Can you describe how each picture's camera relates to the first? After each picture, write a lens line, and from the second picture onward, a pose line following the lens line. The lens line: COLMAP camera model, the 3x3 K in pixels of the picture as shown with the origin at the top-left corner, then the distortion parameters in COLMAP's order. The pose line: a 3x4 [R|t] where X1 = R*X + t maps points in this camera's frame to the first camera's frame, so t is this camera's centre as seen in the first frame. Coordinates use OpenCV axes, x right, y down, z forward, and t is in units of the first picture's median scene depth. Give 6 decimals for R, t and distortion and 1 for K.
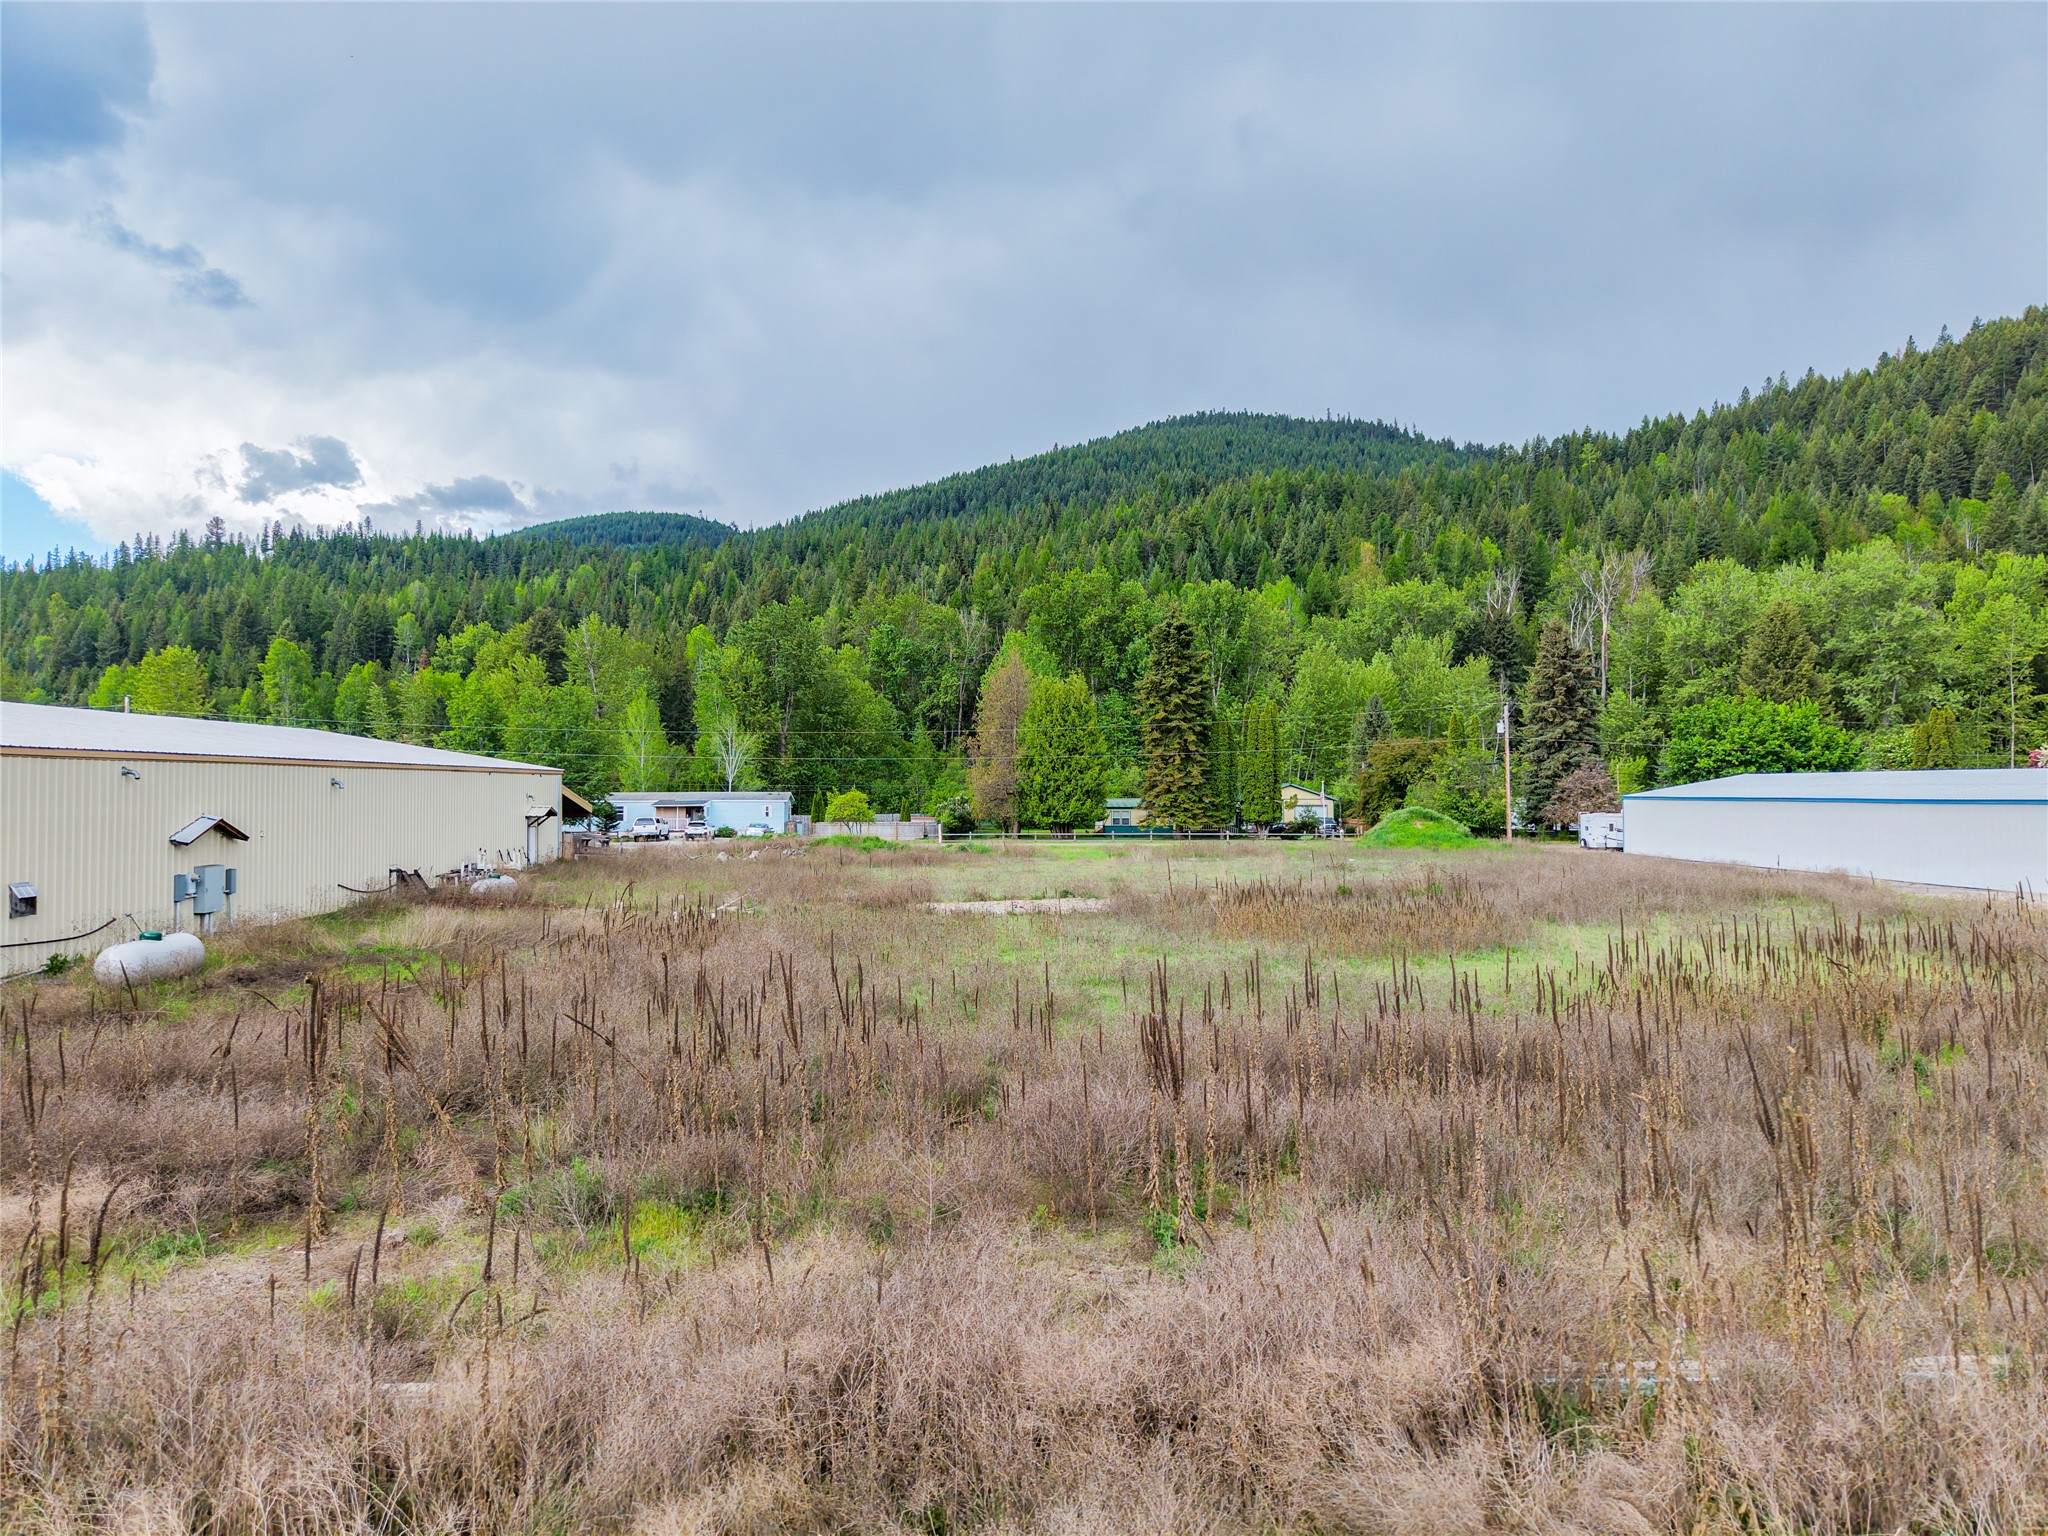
lens RADIAL K [[1363.4, 0, 1023.5], [0, 1363.4, 775.6], [0, 0, 1]] dist [0.062837, -0.093257]
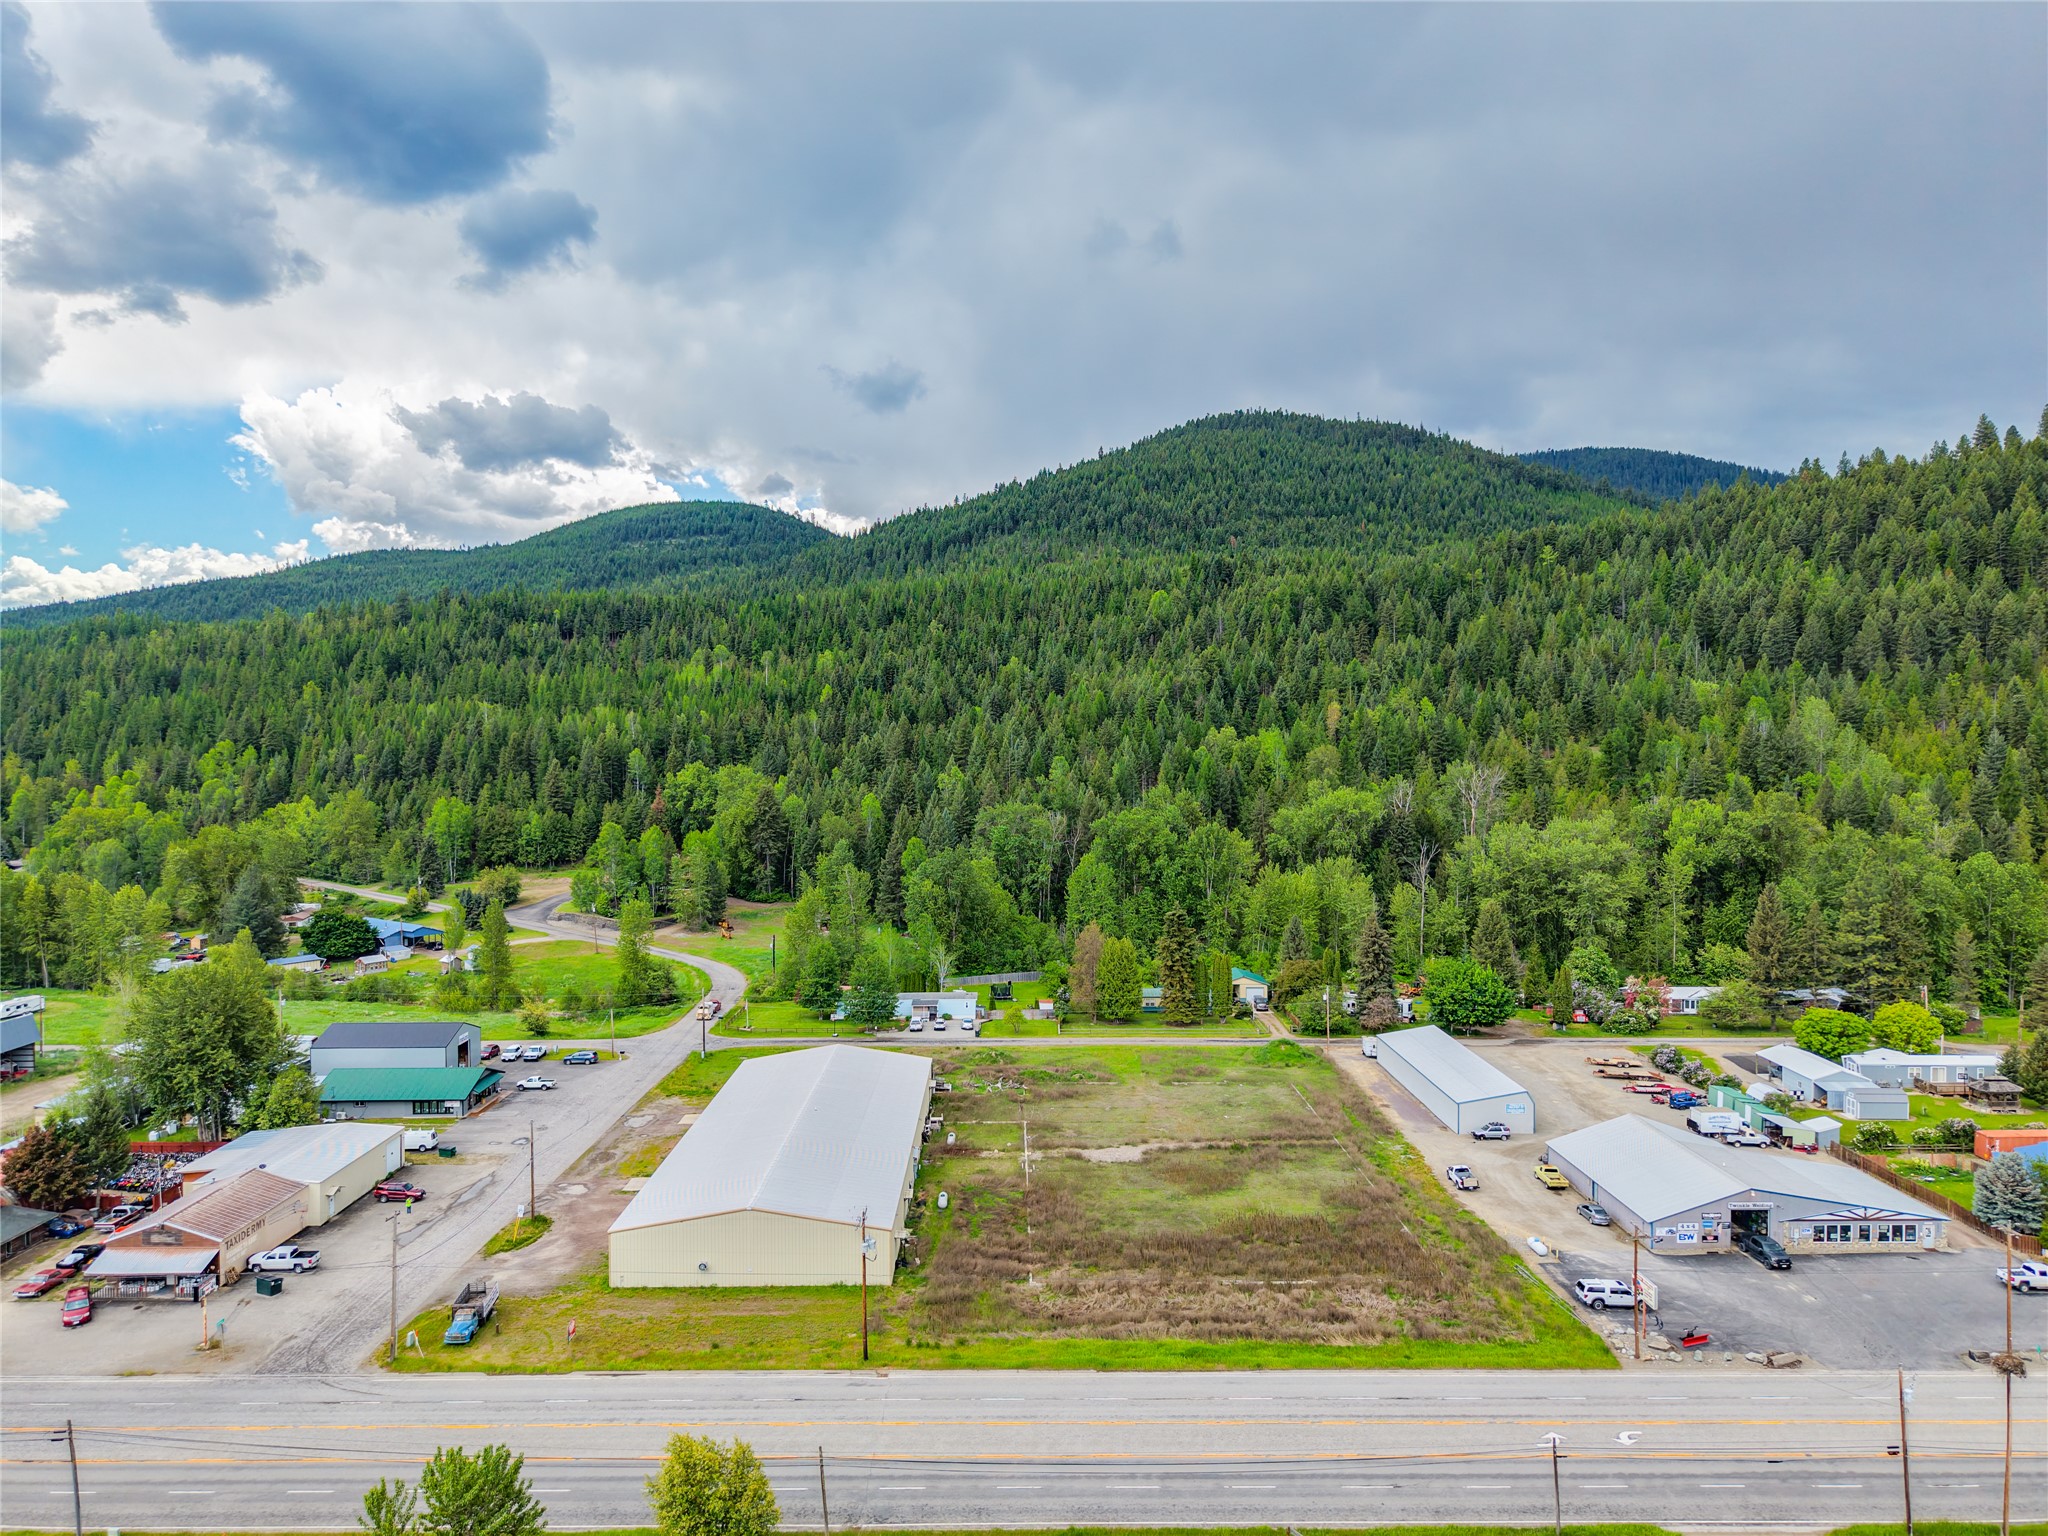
lens RADIAL K [[1363.4, 0, 1023.5], [0, 1363.4, 775.6], [0, 0, 1]] dist [0.062837, -0.093257]
pose [[0.999529, 0.000225, -0.030680, -0.017307], [0.001127, 0.999029, 0.044040, -0.142390], [0.030660, -0.044054, 0.998559, -0.340527]]
